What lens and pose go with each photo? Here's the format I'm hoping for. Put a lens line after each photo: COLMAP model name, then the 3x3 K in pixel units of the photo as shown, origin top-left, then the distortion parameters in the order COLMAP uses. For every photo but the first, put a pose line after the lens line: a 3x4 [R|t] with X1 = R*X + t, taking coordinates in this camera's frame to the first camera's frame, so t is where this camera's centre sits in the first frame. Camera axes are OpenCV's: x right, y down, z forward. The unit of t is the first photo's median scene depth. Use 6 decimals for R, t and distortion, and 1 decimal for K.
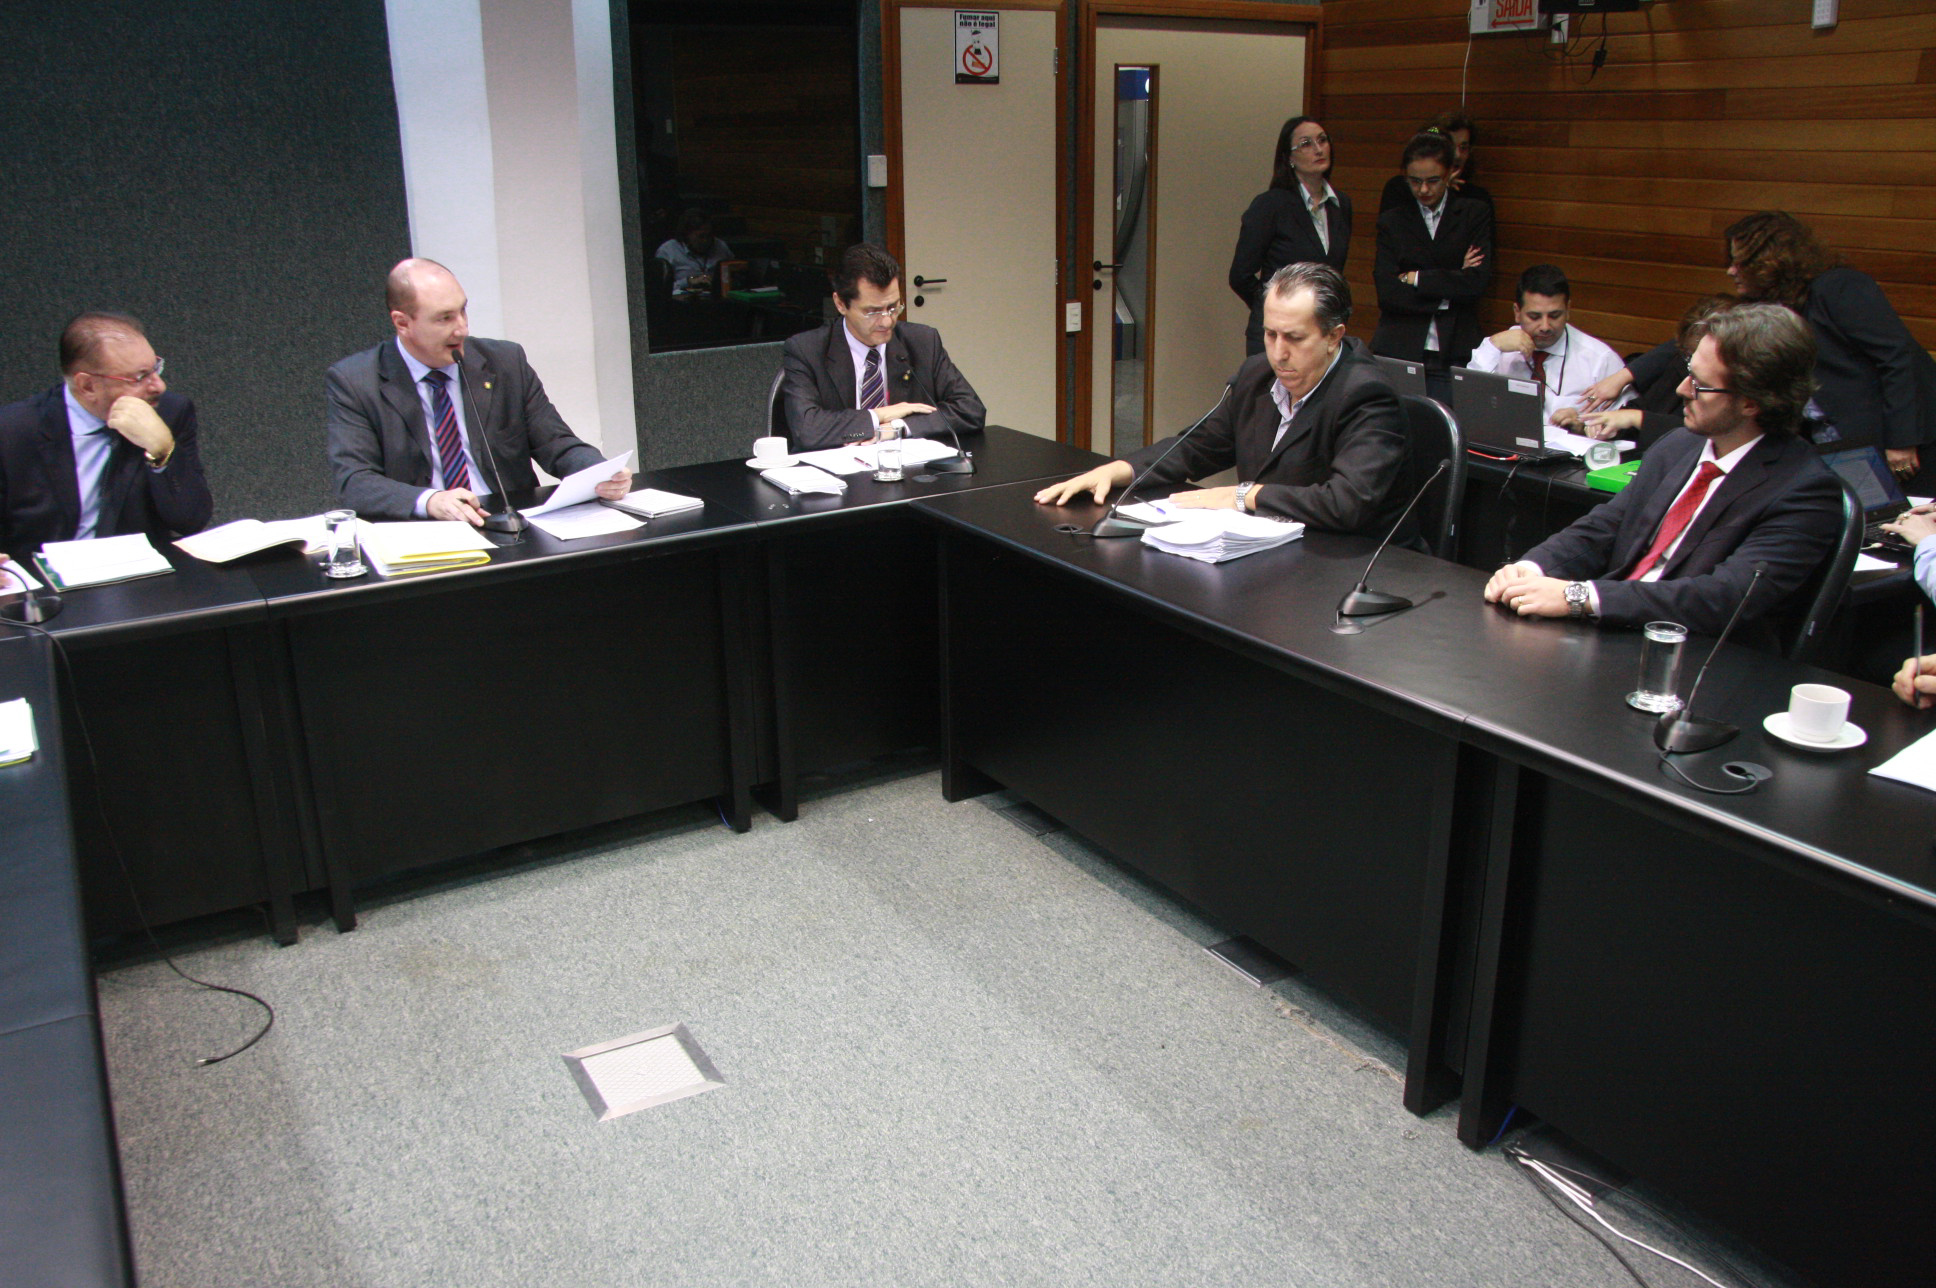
lens RADIAL K [[1637.4, 0, 973.2], [0, 1637.4, 641.9], [0, 0, 1]] dist [-0.138679, 0.138881]
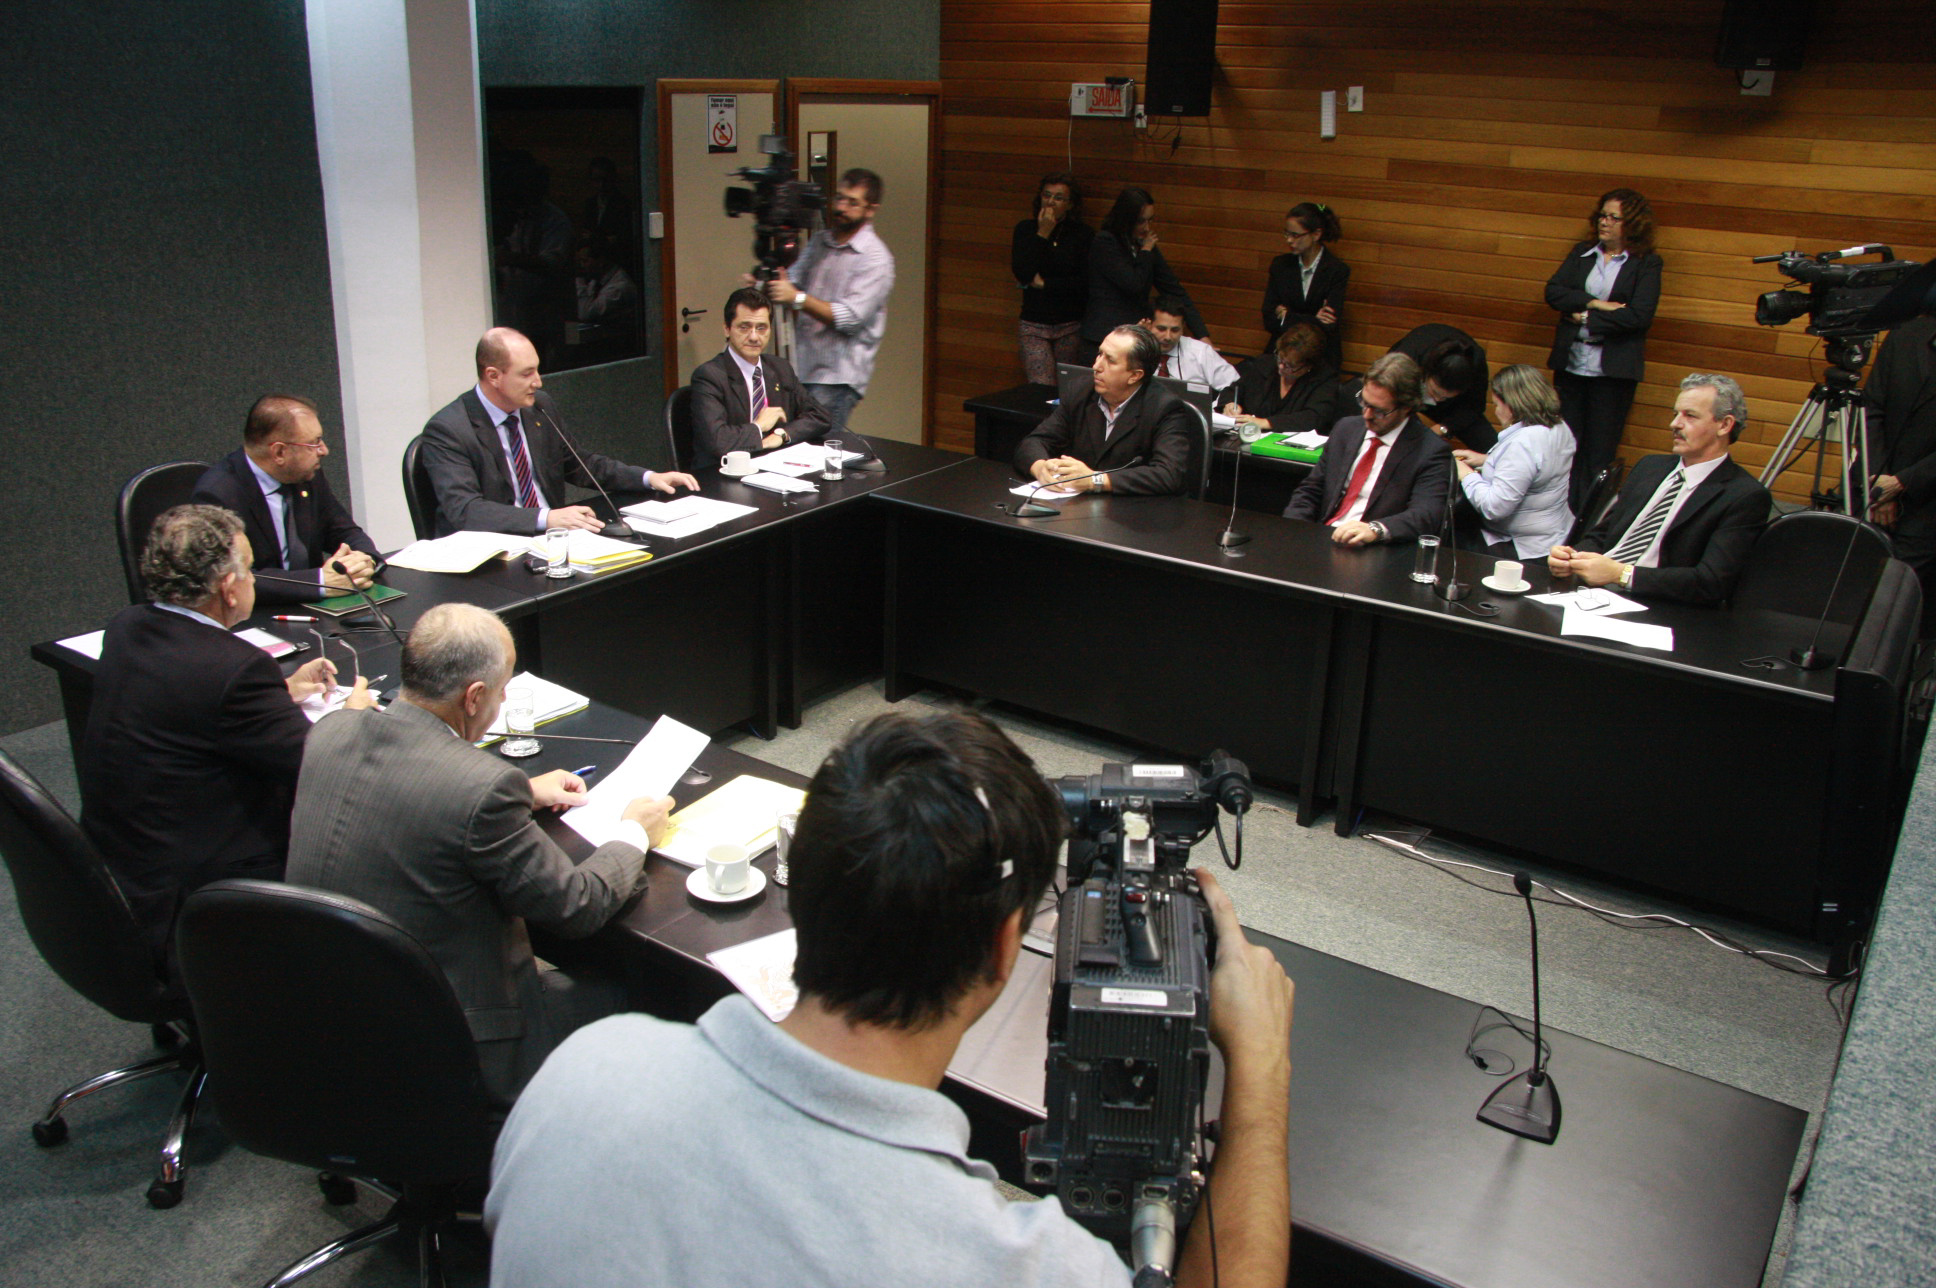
lens RADIAL K [[1637.4, 0, 963.1], [0, 1637.4, 662.1], [0, 0, 1]] dist [-0.138679, 0.138881]
pose [[0.915734, -0.106324, 0.387462, -0.522600], [0.090126, 0.994134, 0.059796, -0.016943], [-0.391547, -0.019836, 0.919944, -0.341078]]
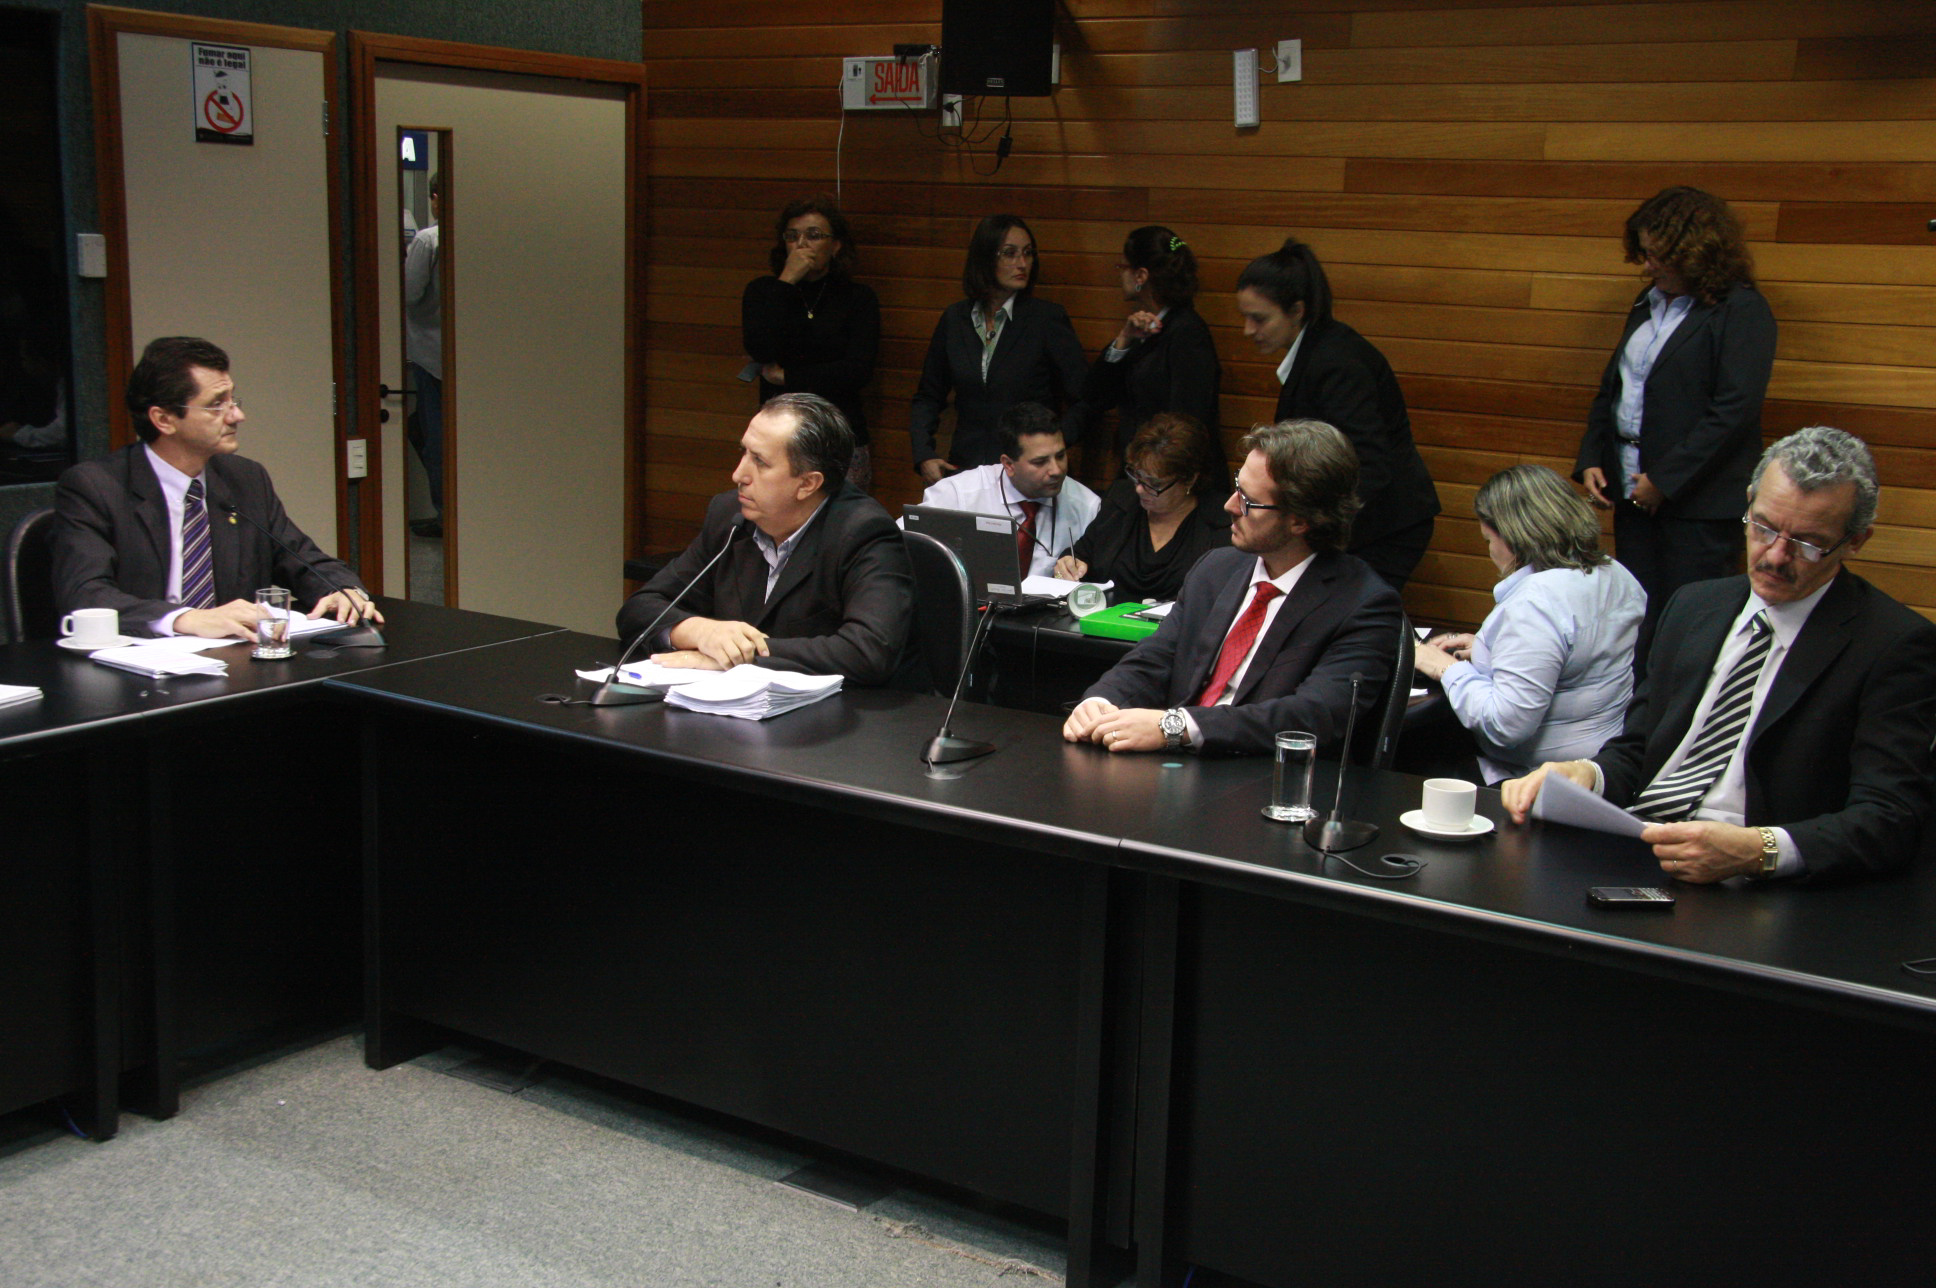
lens RADIAL K [[2387.2, 0, 969.5], [0, 2387.2, 660.1], [0, 0, 1]] dist [0.083783, 0.000000]
pose [[0.909602, -0.040047, 0.413547, -0.228621], [0.090090, 0.990674, -0.102219, 0.049352], [-0.405597, 0.130235, 0.904727, -0.165016]]
